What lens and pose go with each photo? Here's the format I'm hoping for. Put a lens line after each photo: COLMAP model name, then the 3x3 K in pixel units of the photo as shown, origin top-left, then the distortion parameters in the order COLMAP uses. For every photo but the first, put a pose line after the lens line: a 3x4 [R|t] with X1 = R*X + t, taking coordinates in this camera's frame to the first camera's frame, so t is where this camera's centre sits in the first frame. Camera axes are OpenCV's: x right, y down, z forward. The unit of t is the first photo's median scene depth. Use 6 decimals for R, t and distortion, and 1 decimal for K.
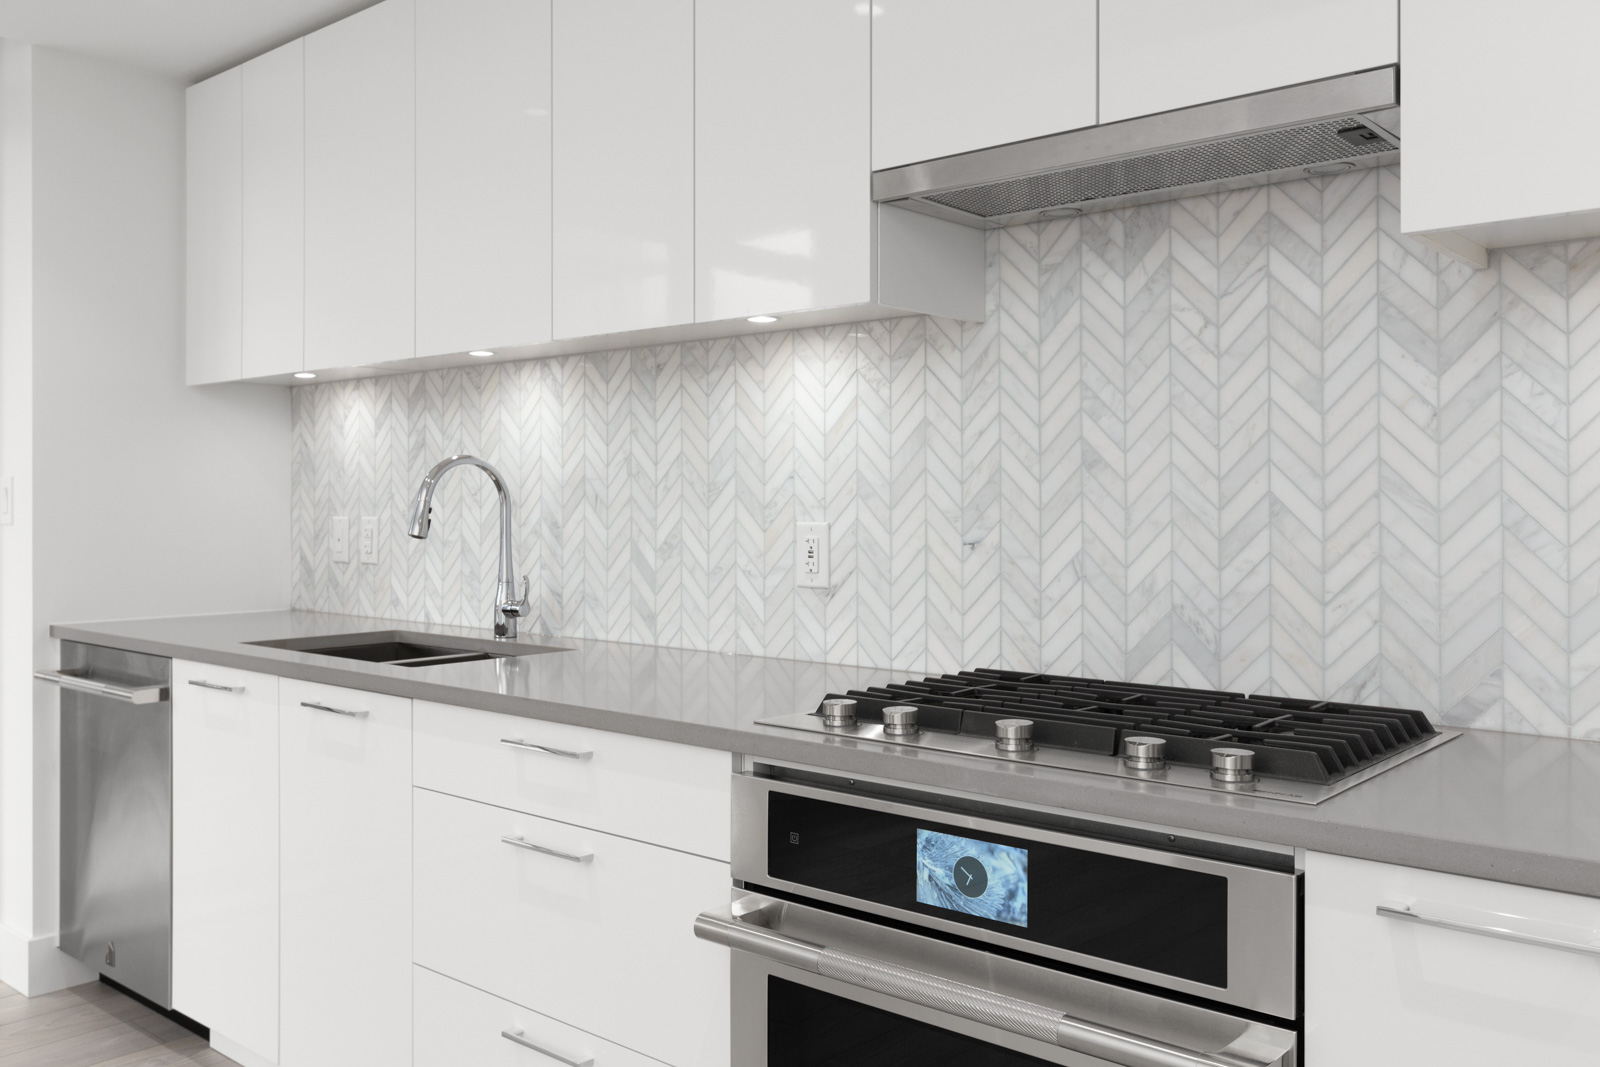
lens RADIAL K [[1338.9, 0, 805.4], [0, 1338.9, 504.0], [0, 0, 1]] dist [-0.001146, 0.001517]
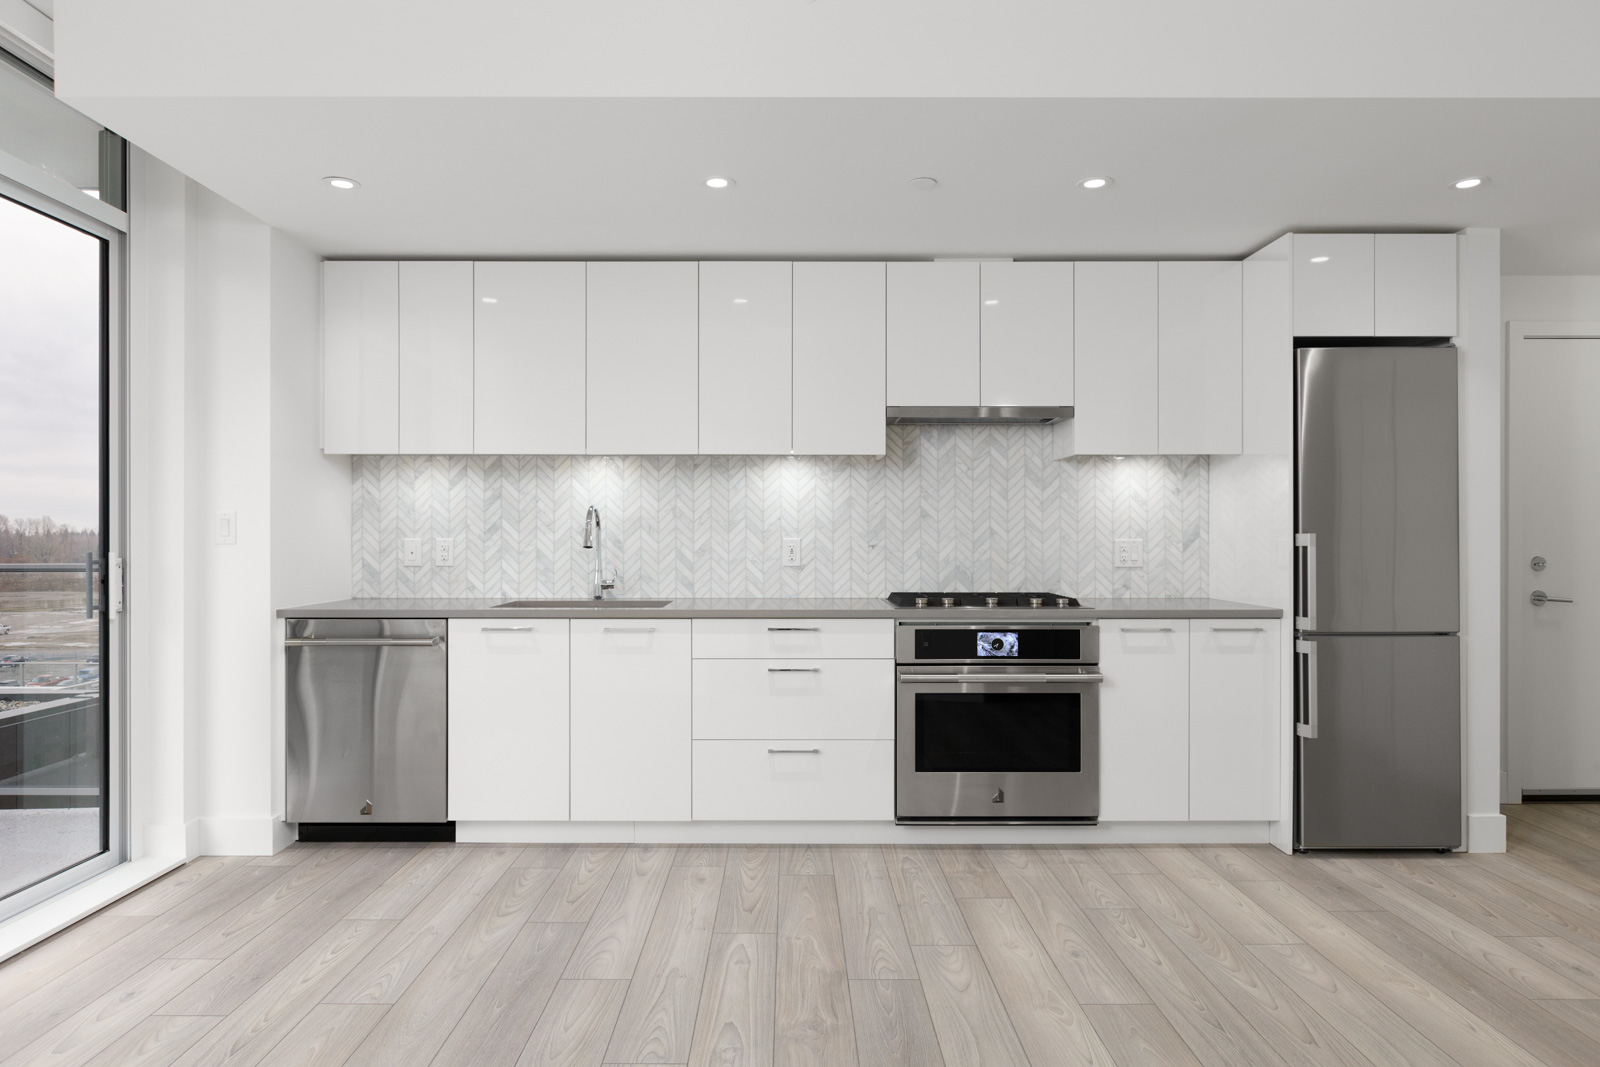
lens RADIAL K [[961.3, 0, 800.0], [0, 961.3, 533.5], [0, 0, 1]] dist [-0.002408, 0.001611]
pose [[0.756946, 0.000708, 0.653477, -1.085690], [0.000066, 0.999999, -0.001160, 0.007002], [-0.653477, 0.000922, 0.756945, -0.280125]]
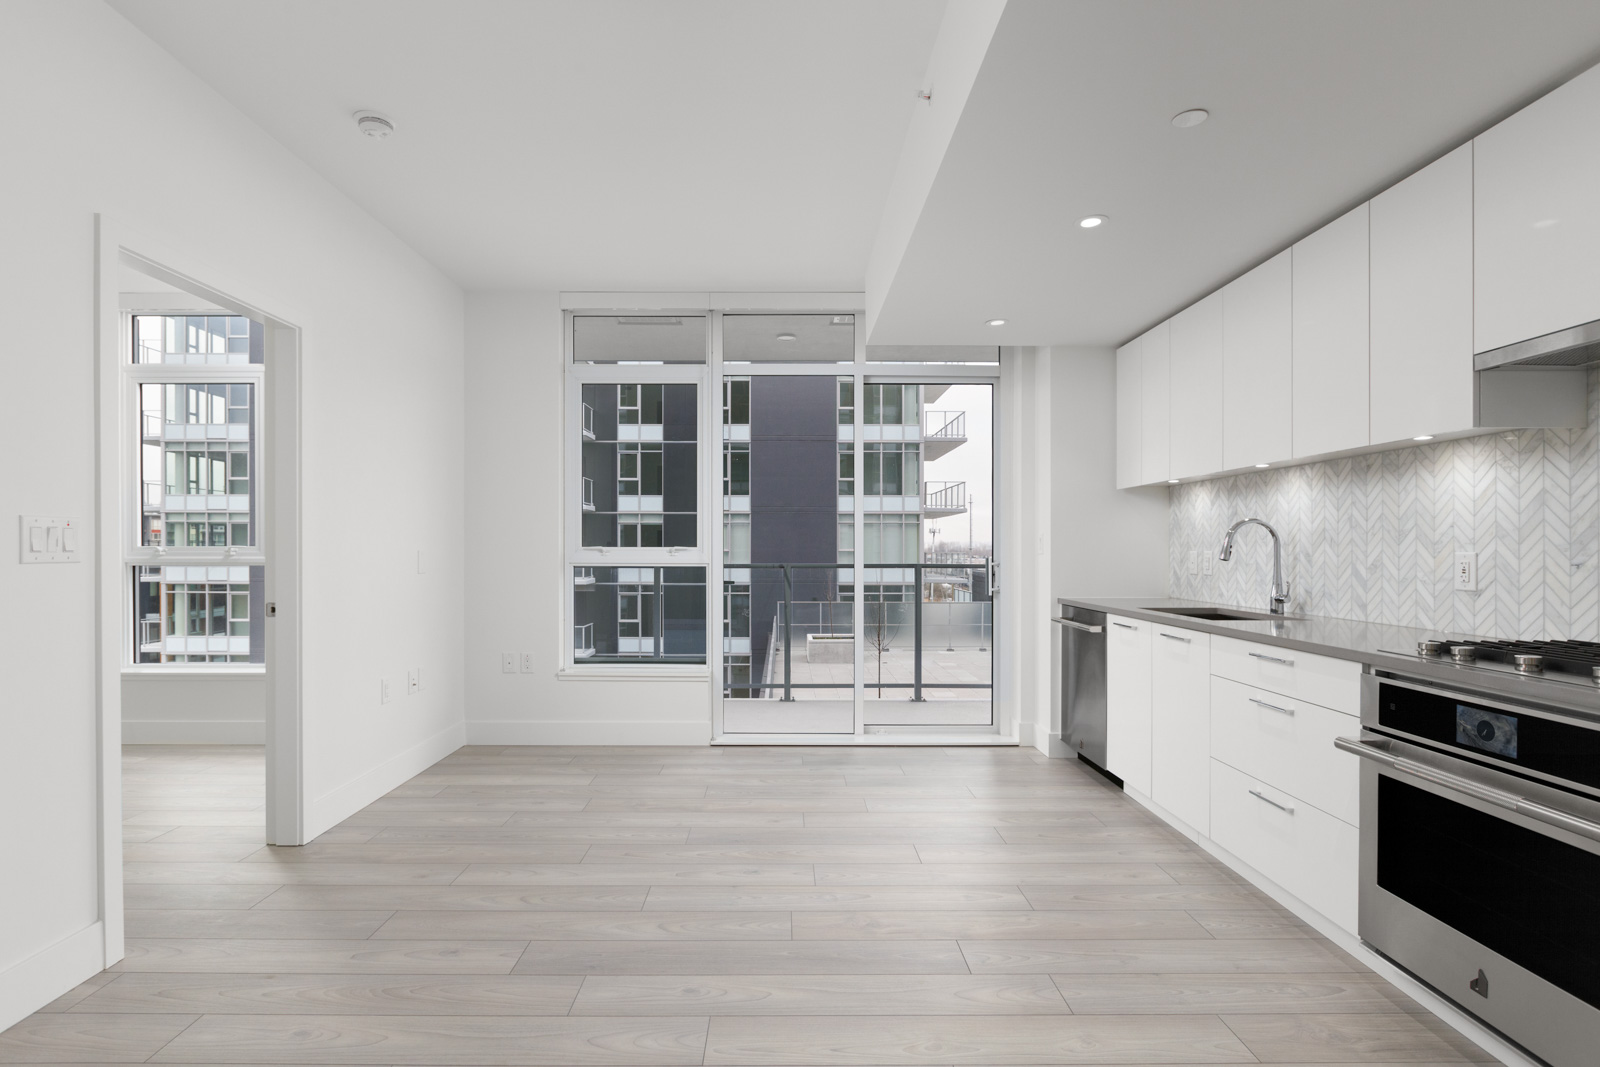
lens RADIAL K [[785.2, 0, 772.0], [0, 785.2, 551.6], [0, 0, 1]] dist [-0.013427, -0.000437]
pose [[0.644104, 0.001706, -0.764936, 0.194026], [0.000435, 0.999997, 0.002597, 0.009636], [0.764938, -0.002006, 0.644101, -0.315264]]
